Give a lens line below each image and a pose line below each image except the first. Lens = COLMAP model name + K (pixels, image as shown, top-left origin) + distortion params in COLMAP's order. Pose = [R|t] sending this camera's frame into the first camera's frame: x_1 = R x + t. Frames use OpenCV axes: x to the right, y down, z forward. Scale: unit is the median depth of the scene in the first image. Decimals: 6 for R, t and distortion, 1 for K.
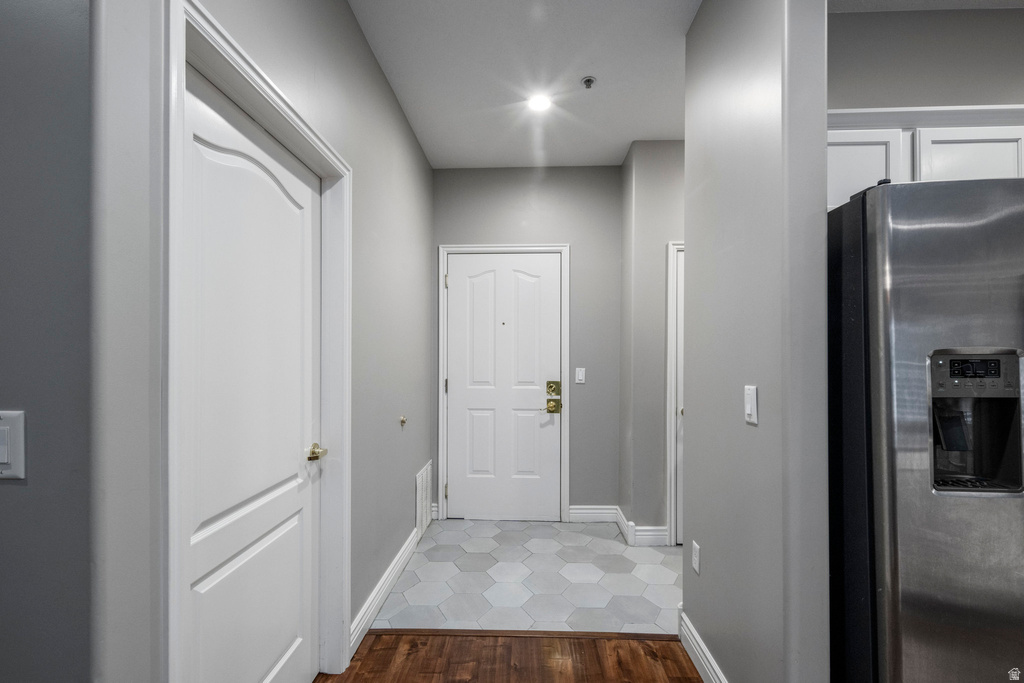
lens RADIAL K [[450.9, 0, 511.4], [0, 450.9, 346.2], [0, 0, 1]] dist [0.002733, -0.001243]
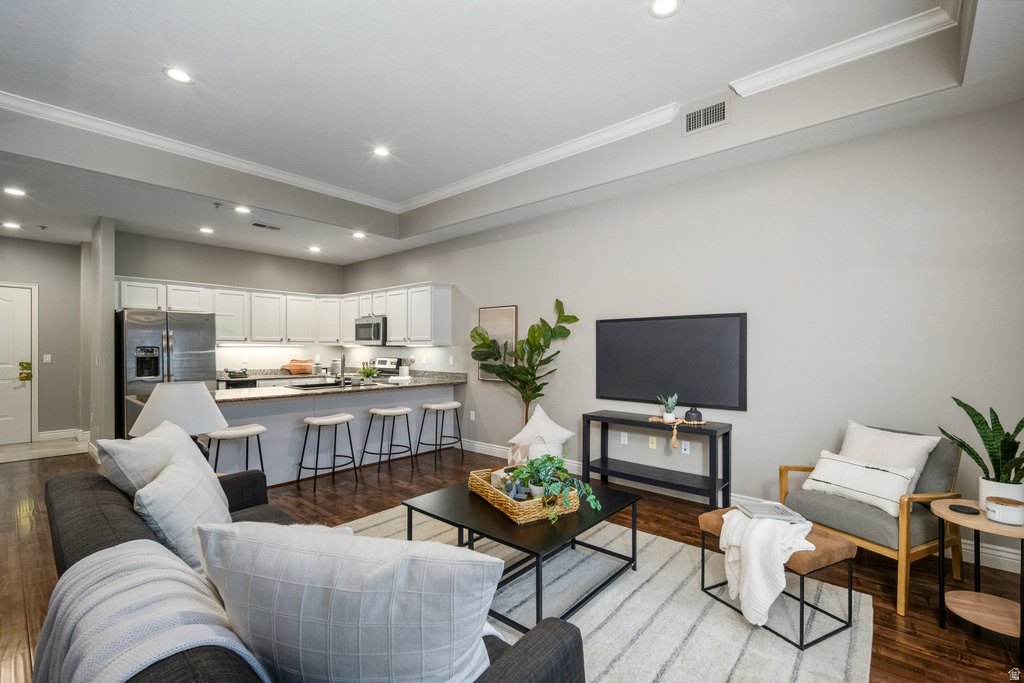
lens RADIAL K [[450.9, 0, 511.6], [0, 450.9, 351.8], [0, 0, 1]] dist [0.002733, -0.001243]
pose [[0.632589, -0.001877, 0.774485, -0.067461], [-0.018325, 0.999681, 0.017390, -0.026004], [-0.774271, -0.025193, 0.632353, -1.539008]]
